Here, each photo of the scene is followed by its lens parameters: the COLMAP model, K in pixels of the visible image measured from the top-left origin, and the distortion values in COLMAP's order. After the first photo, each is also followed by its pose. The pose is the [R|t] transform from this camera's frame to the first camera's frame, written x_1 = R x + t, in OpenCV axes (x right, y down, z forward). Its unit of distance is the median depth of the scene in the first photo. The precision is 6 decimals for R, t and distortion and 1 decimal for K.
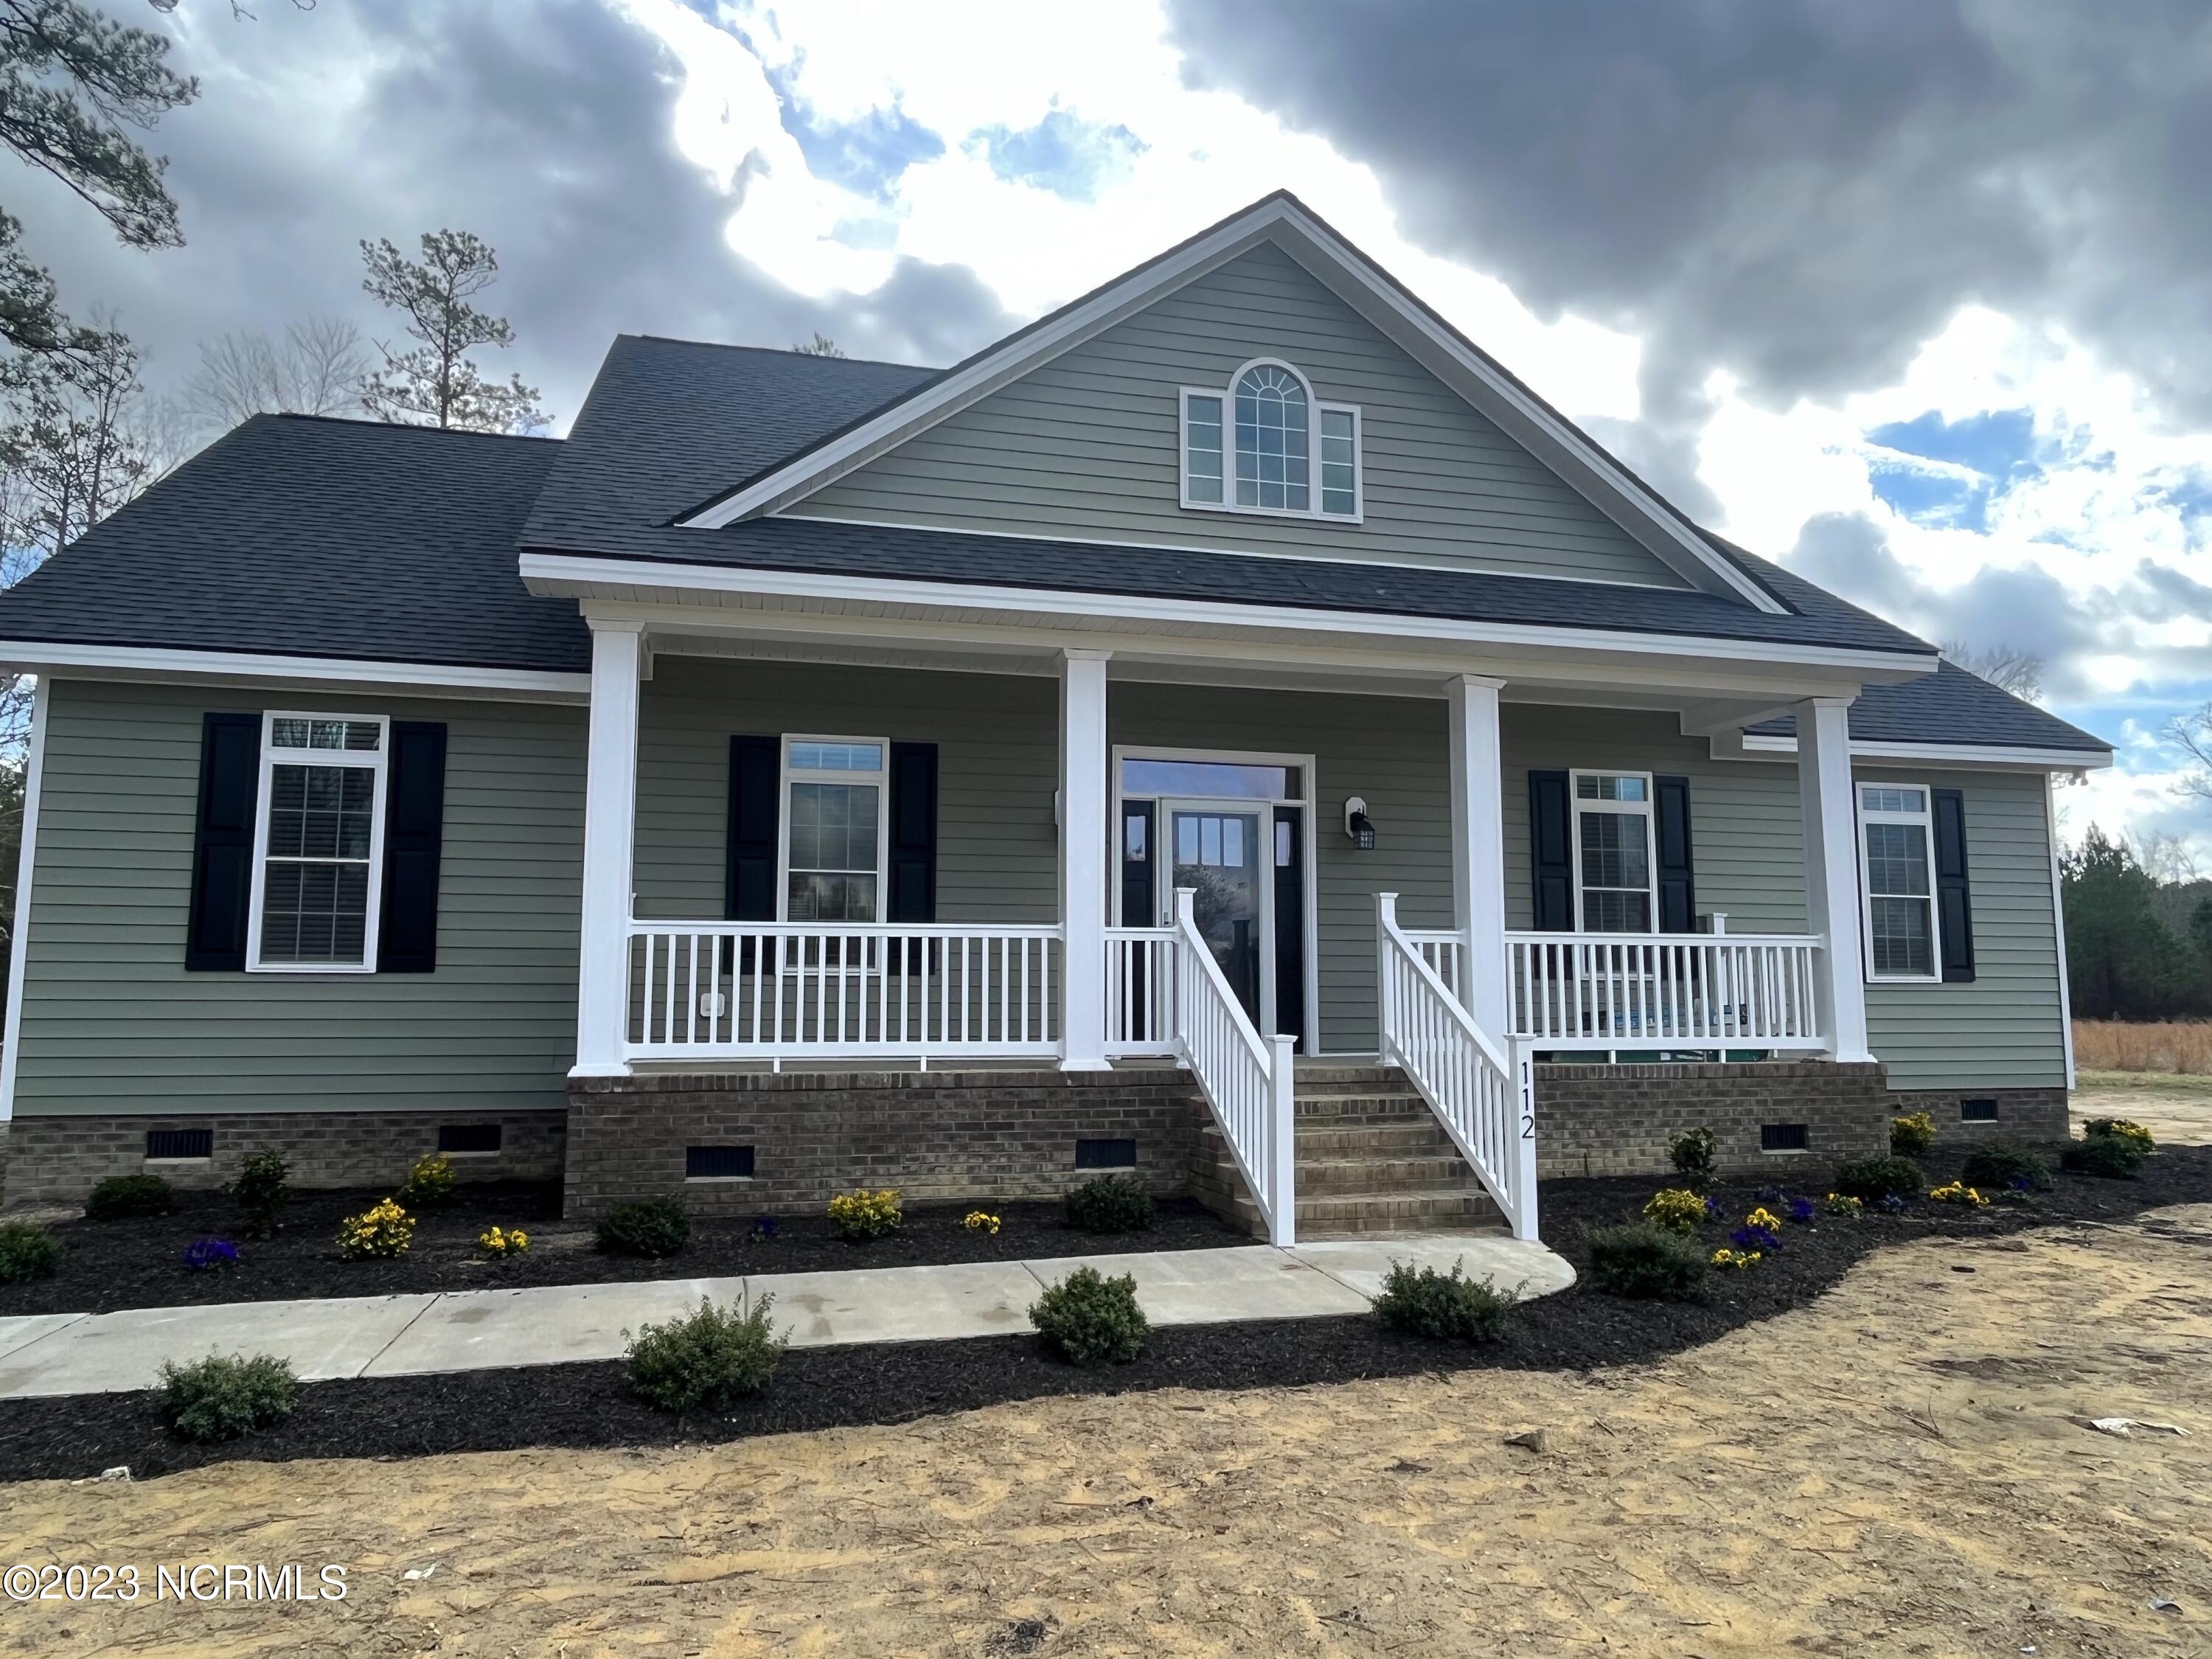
lens RADIAL K [[1504.7, 0, 1106.0], [0, 1504.7, 829.5], [0, 0, 1]] dist [-0.002909, -0.002817]
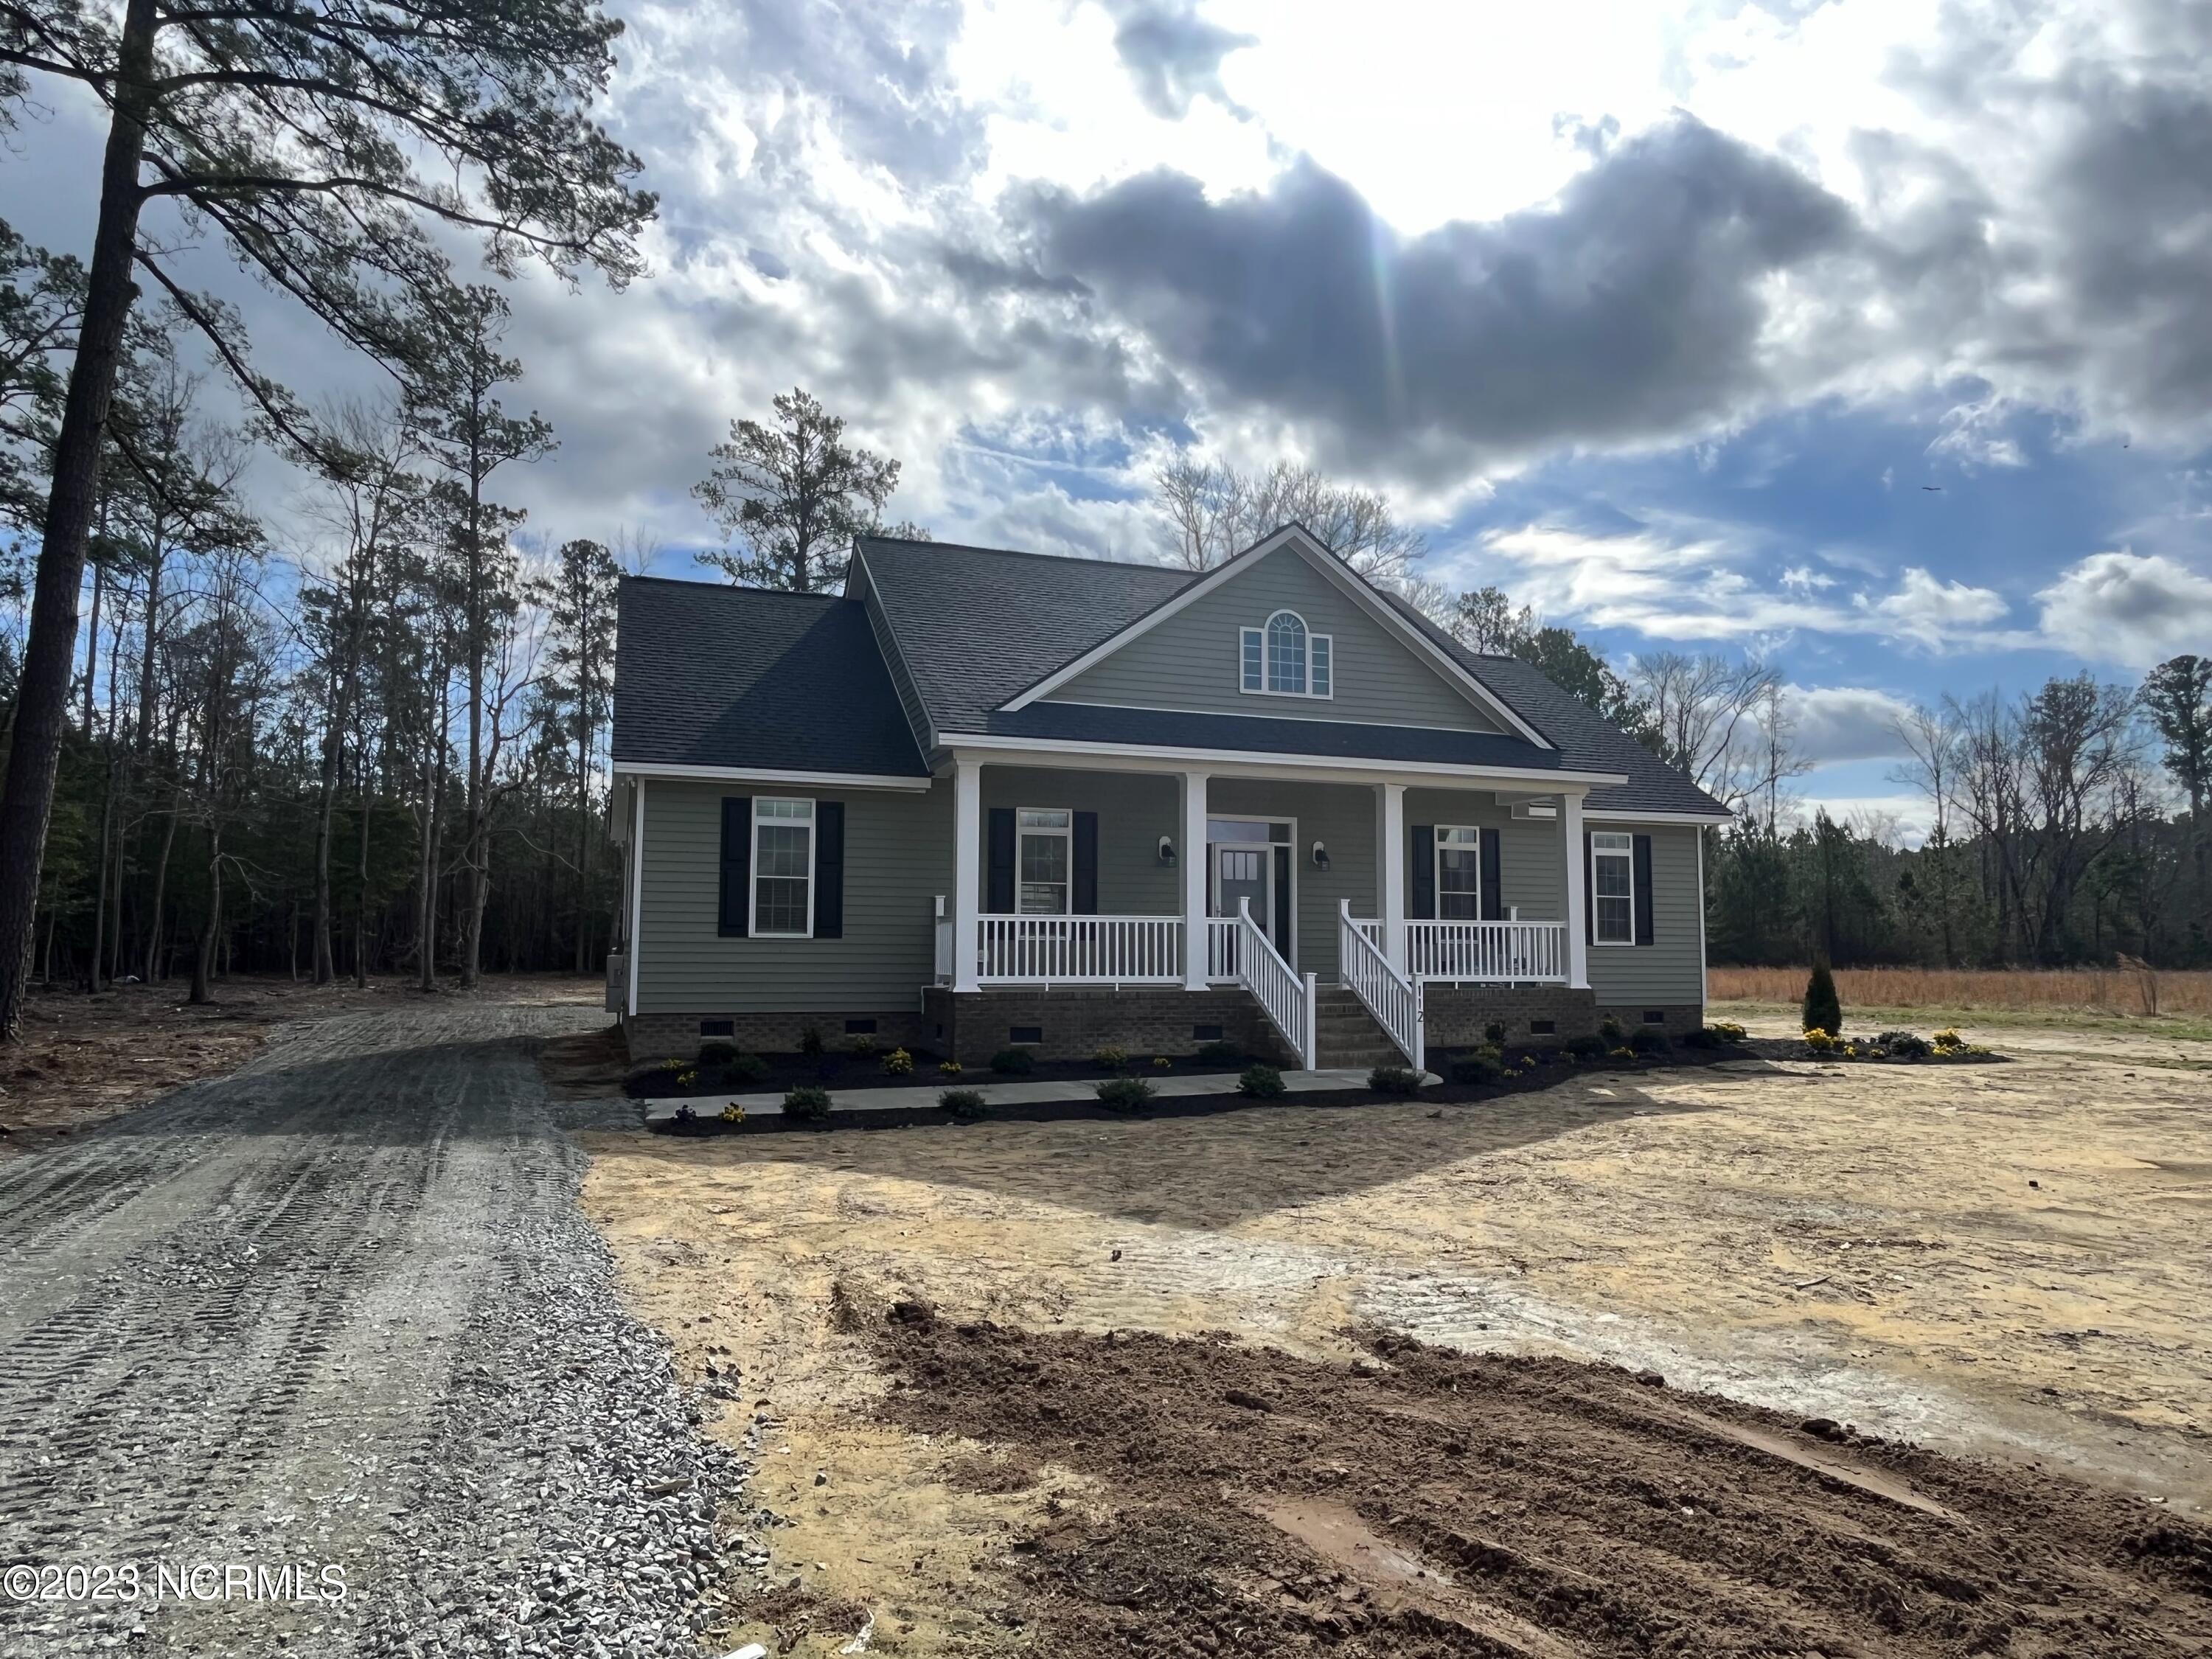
lens RADIAL K [[1369.7, 0, 1106.0], [0, 1369.7, 829.5], [0, 0, 1]] dist [-0.001727, 0.002545]
pose [[0.995726, 0.013618, 0.091352, -0.273020], [-0.016164, 0.999499, 0.027194, -0.088173], [-0.090936, -0.028554, 0.995447, -0.696800]]
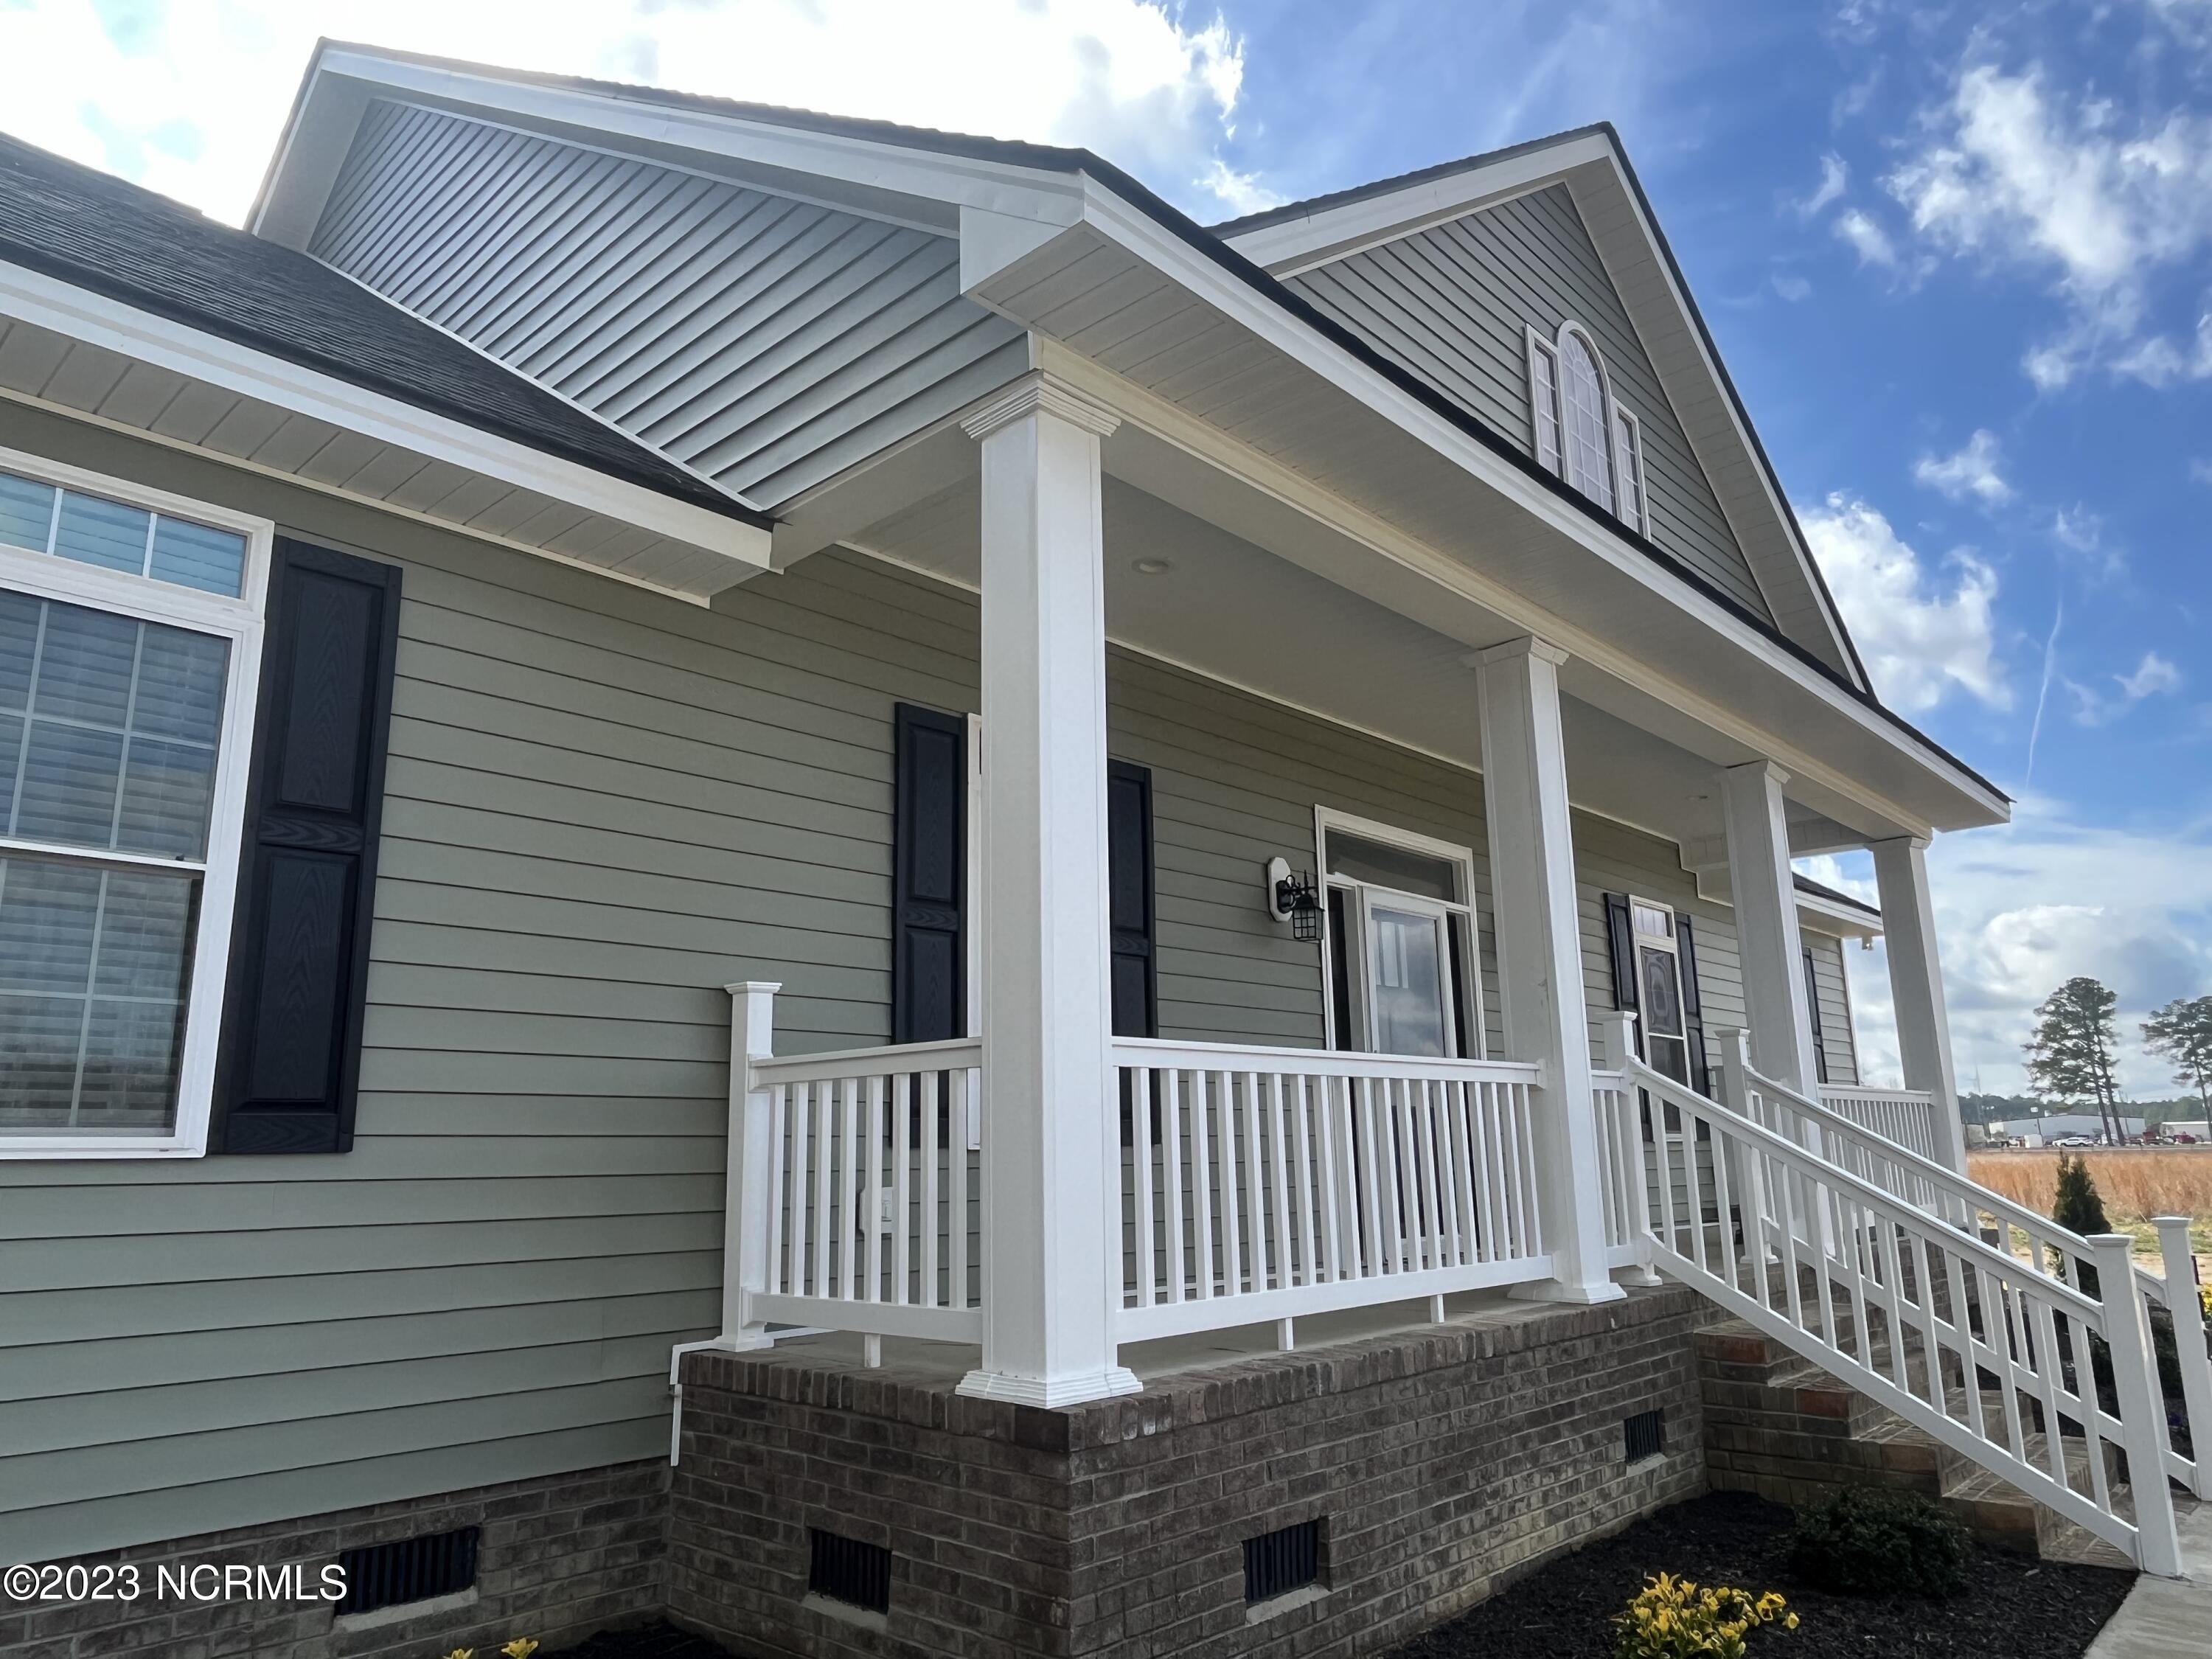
lens RADIAL K [[1467.2, 0, 1106.0], [0, 1467.2, 829.5], [0, 0, 1]] dist [-0.004434, -0.001915]
pose [[0.839777, 0.103523, 0.532971, -0.486623], [-0.046416, 0.991749, -0.119499, 0.045301], [-0.540944, 0.075614, 0.837653, 0.542865]]
